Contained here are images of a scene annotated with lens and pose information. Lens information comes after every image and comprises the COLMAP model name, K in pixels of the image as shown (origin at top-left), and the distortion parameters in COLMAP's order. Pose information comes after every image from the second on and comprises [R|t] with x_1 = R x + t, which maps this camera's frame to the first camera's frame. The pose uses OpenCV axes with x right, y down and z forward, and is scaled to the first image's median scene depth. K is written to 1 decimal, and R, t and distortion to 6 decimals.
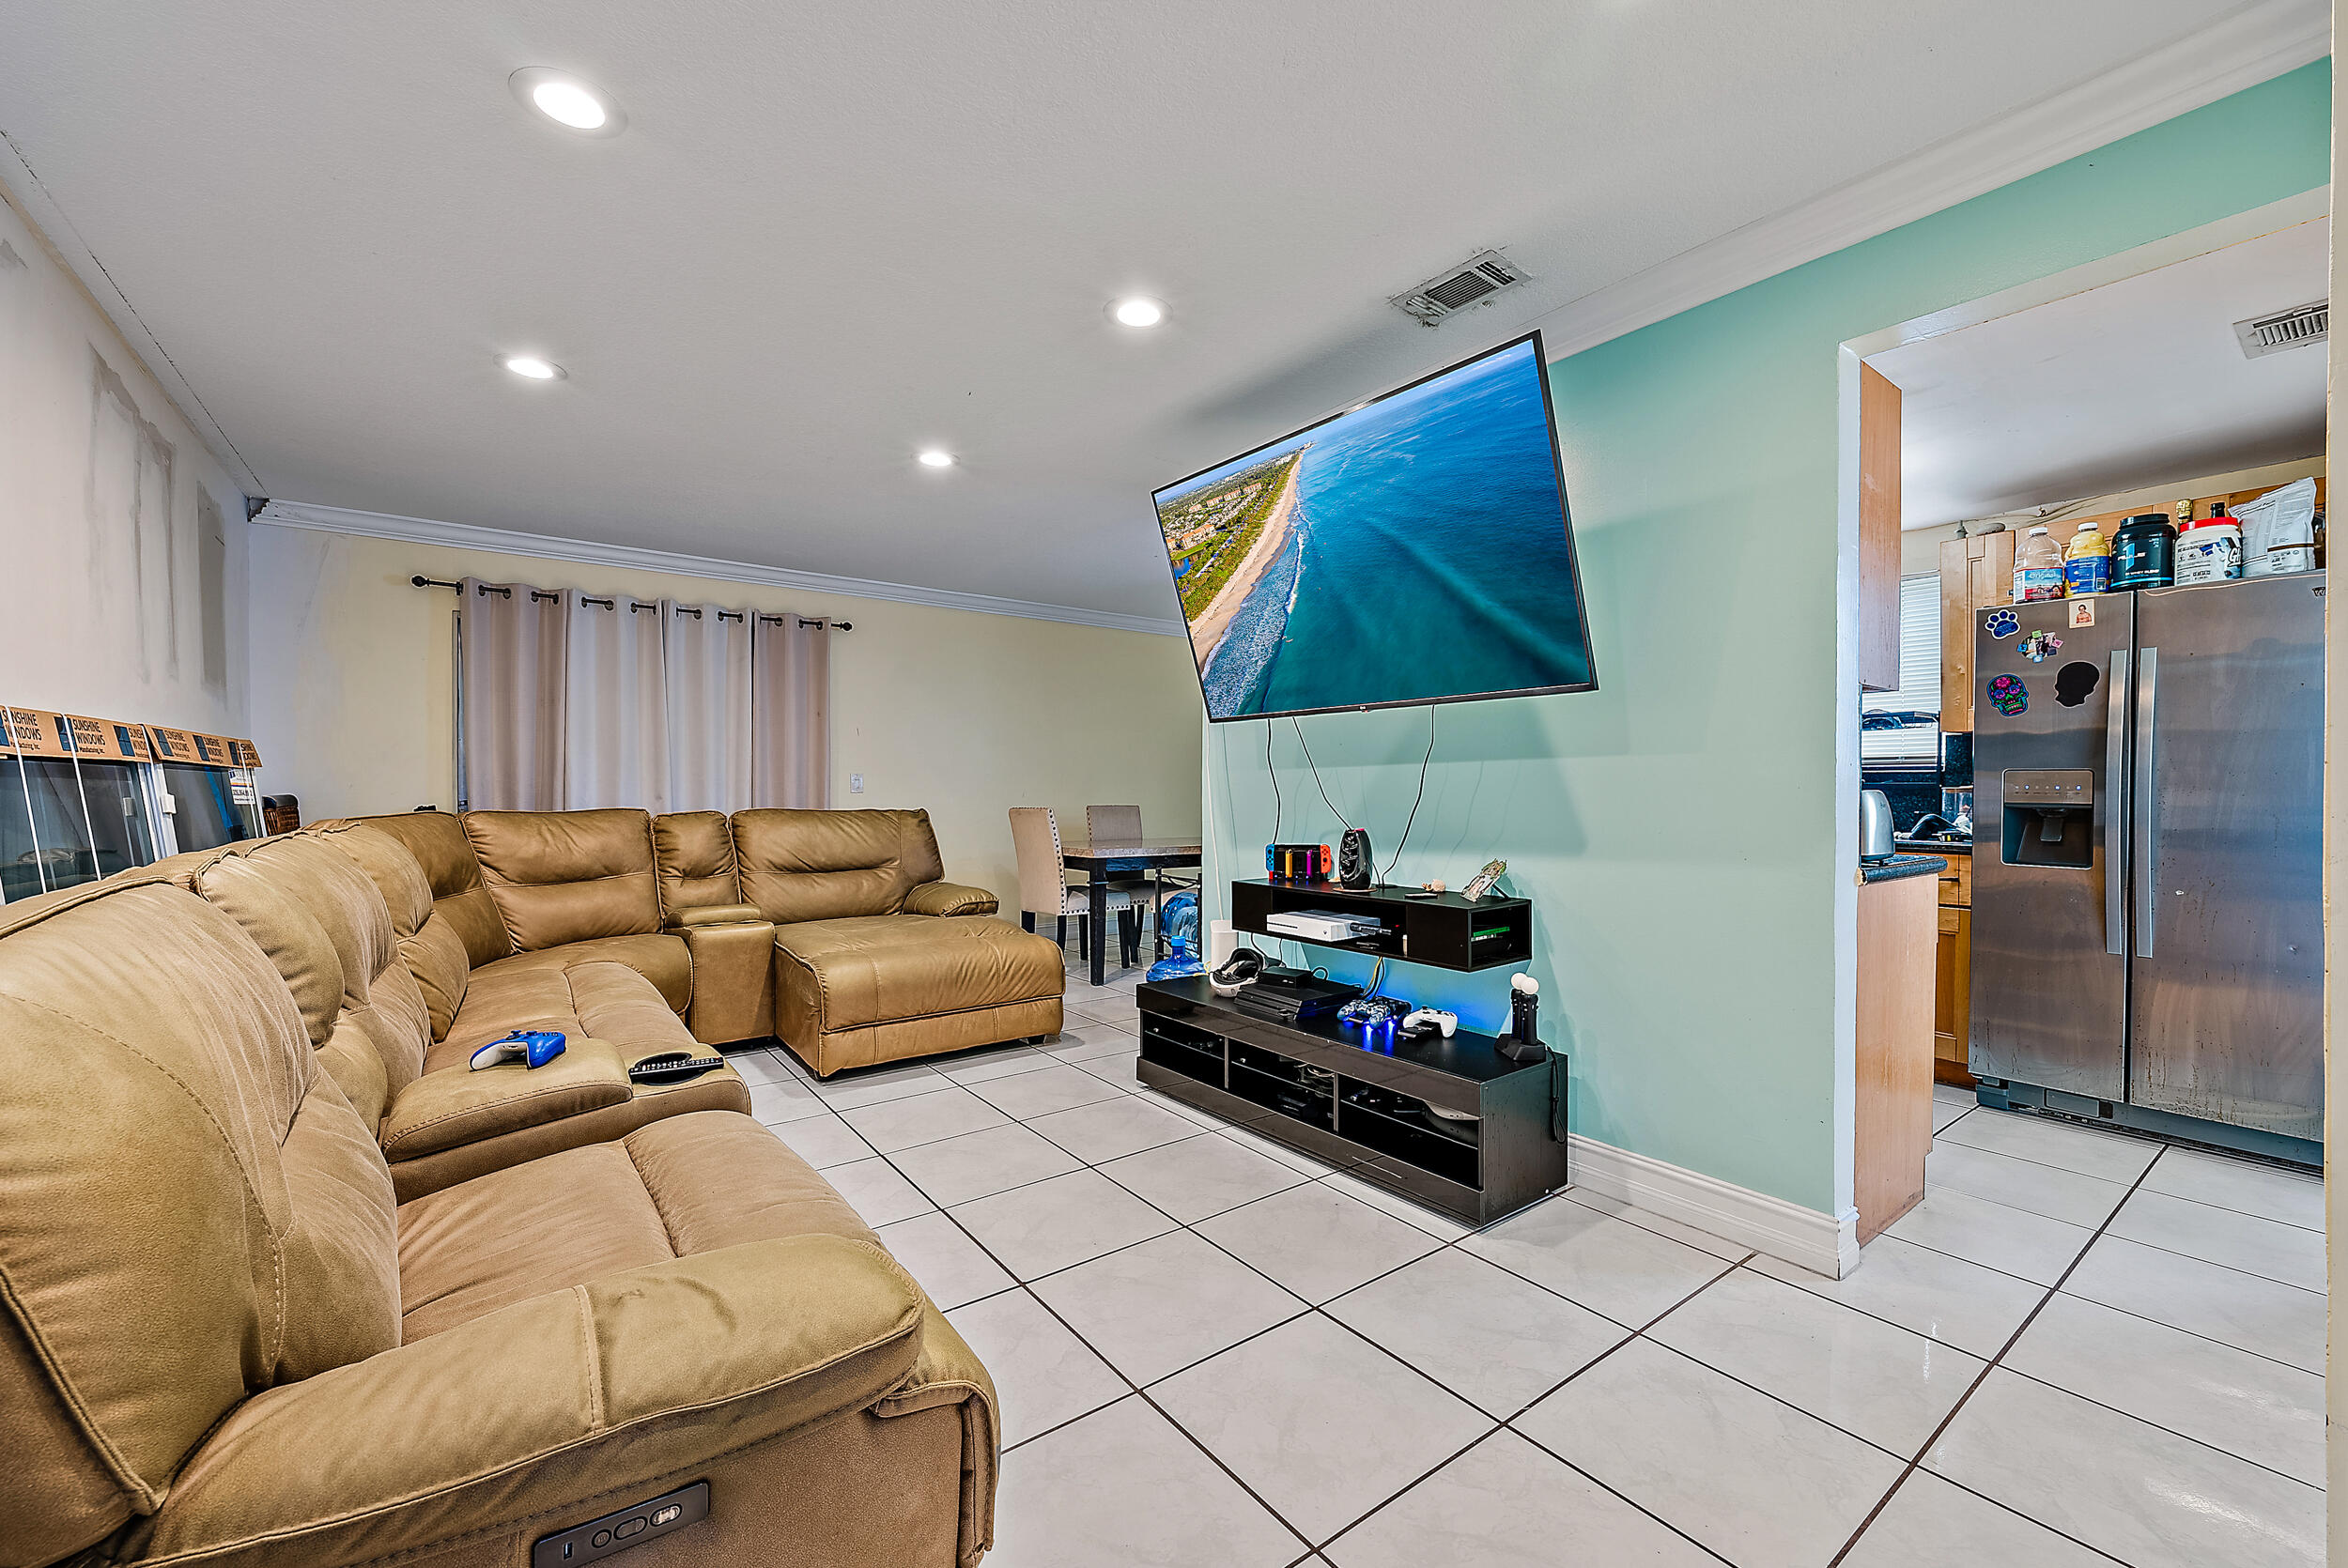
lens RADIAL K [[947.5, 0, 1170.0], [0, 947.5, 792.5], [0, 0, 1]] dist [-0.001175, -0.000133]
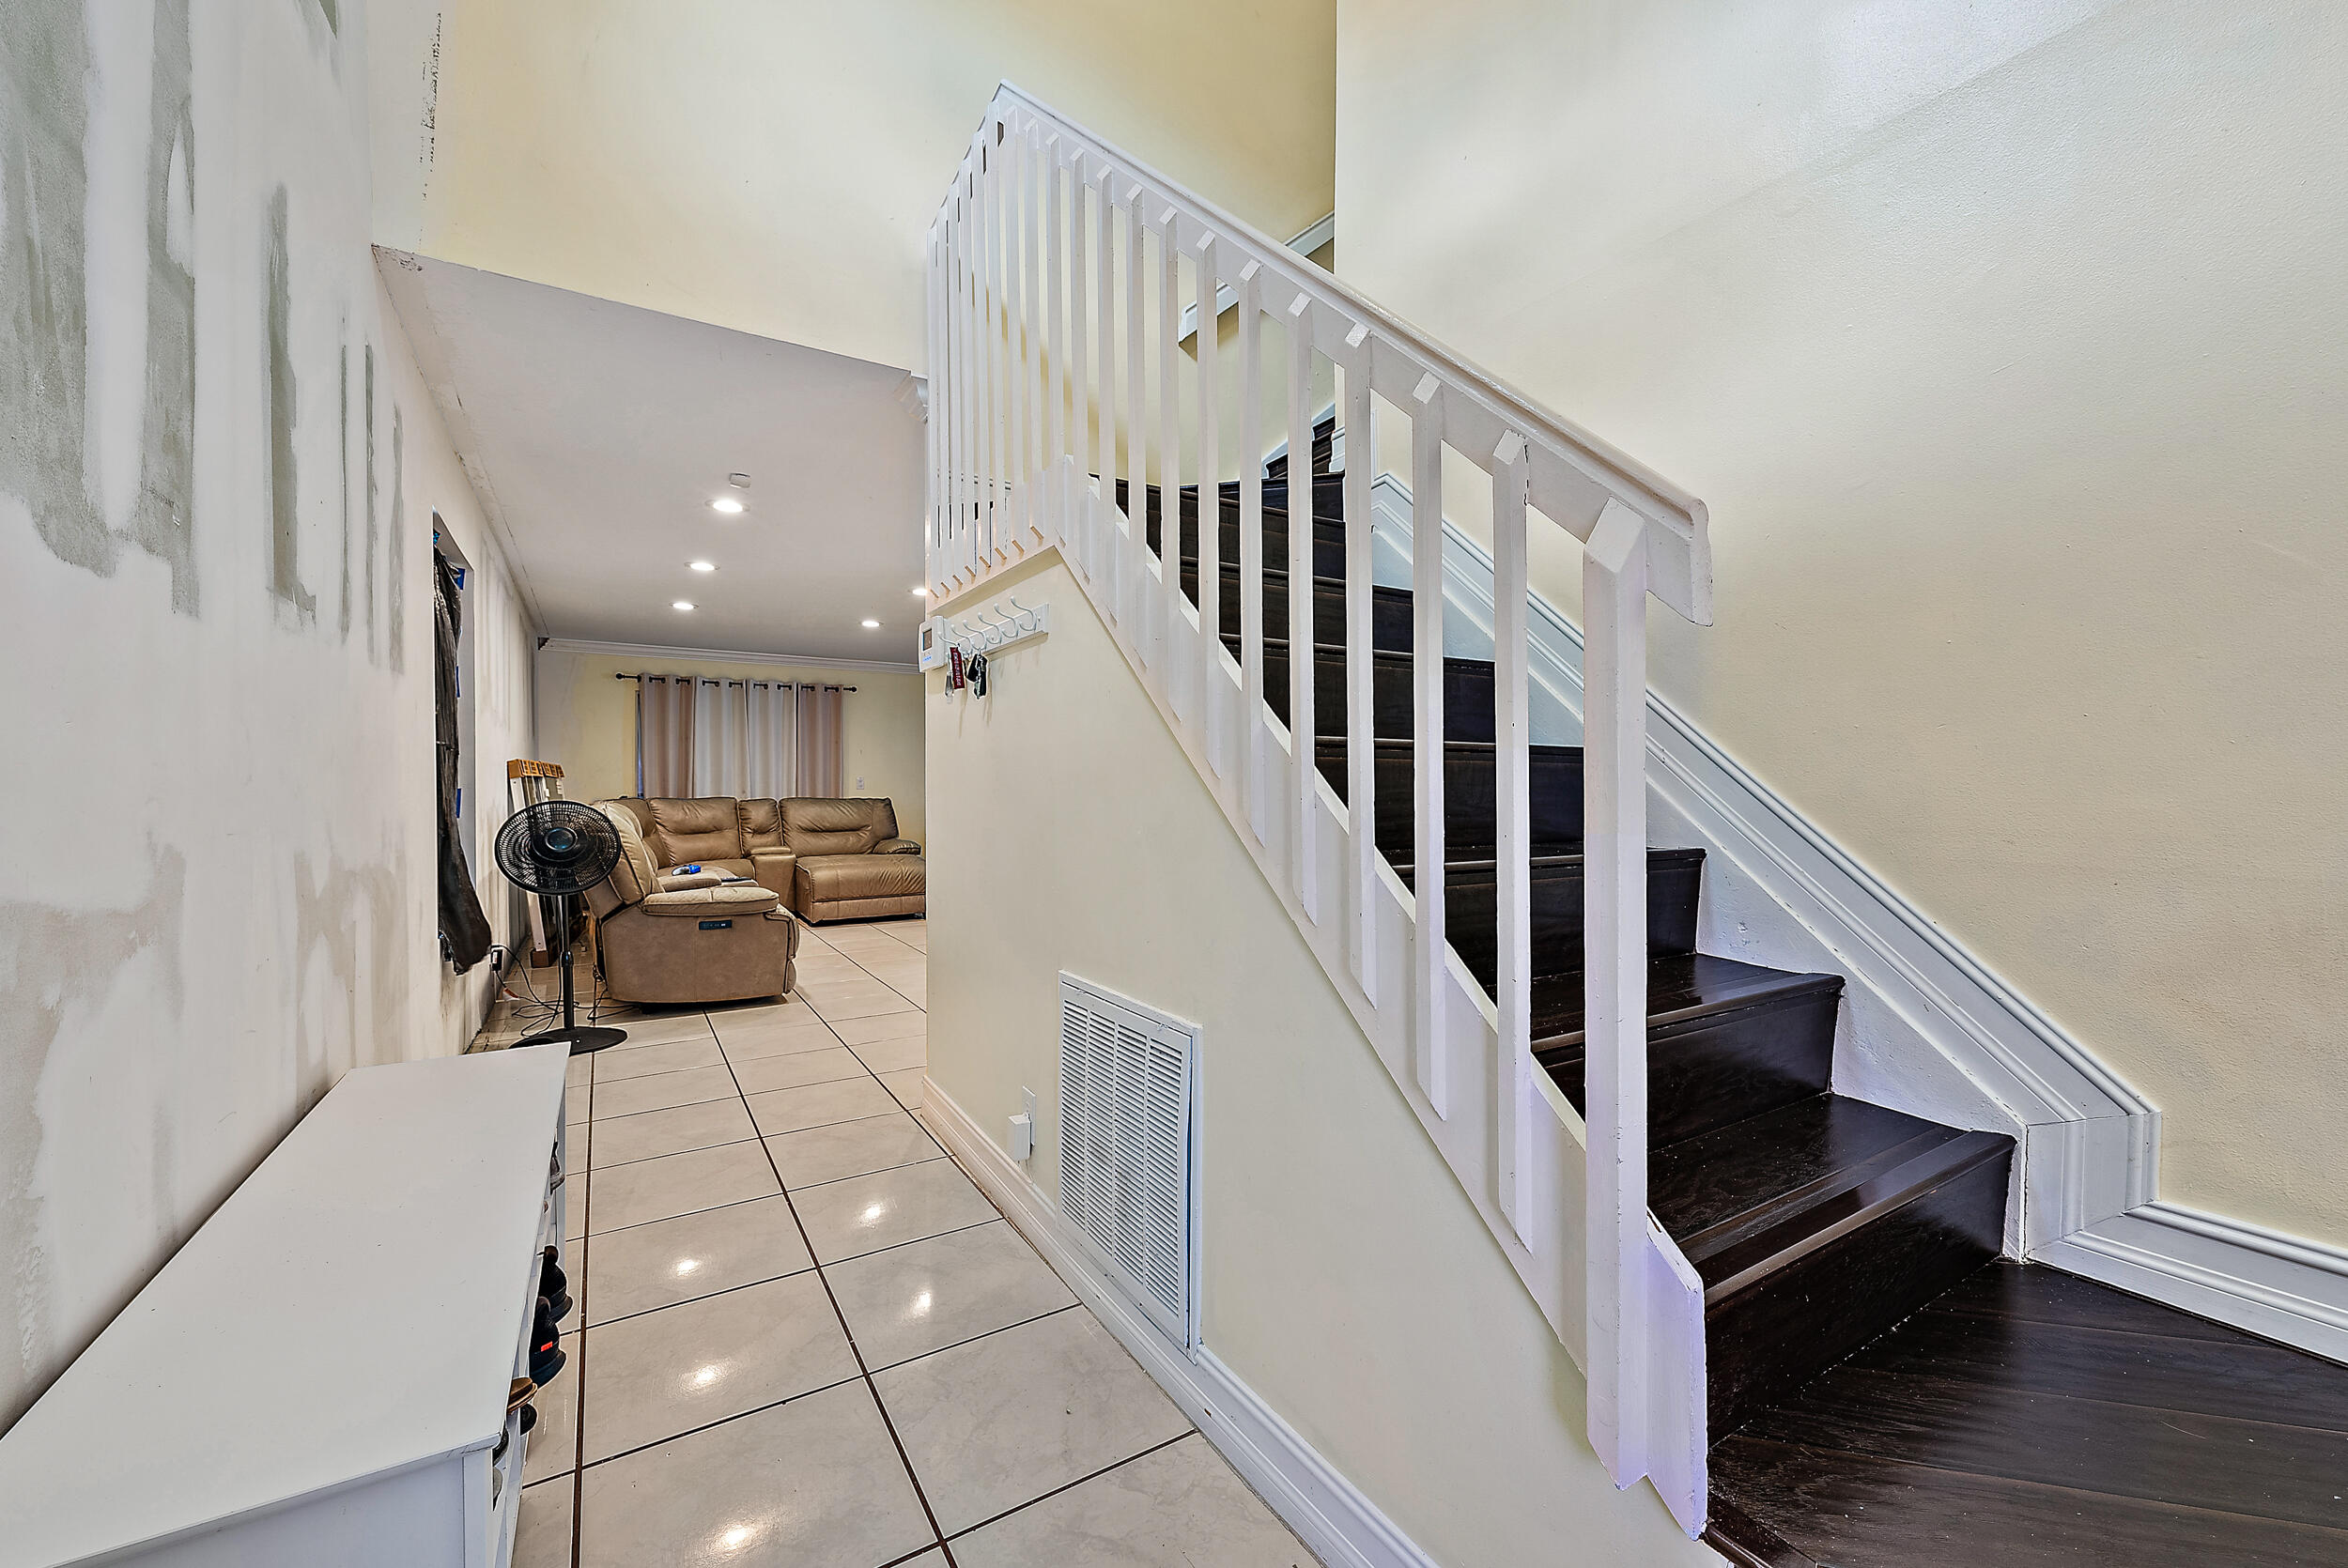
lens RADIAL K [[923.7, 0, 1174.0], [0, 923.7, 784.0], [0, 0, 1]] dist [0.000406, 0.000013]
pose [[0.997009, -0.000023, -0.077285, 0.451748], [-0.000325, 0.999990, -0.004498, -0.001293], [0.077285, 0.004509, 0.996999, -0.752869]]
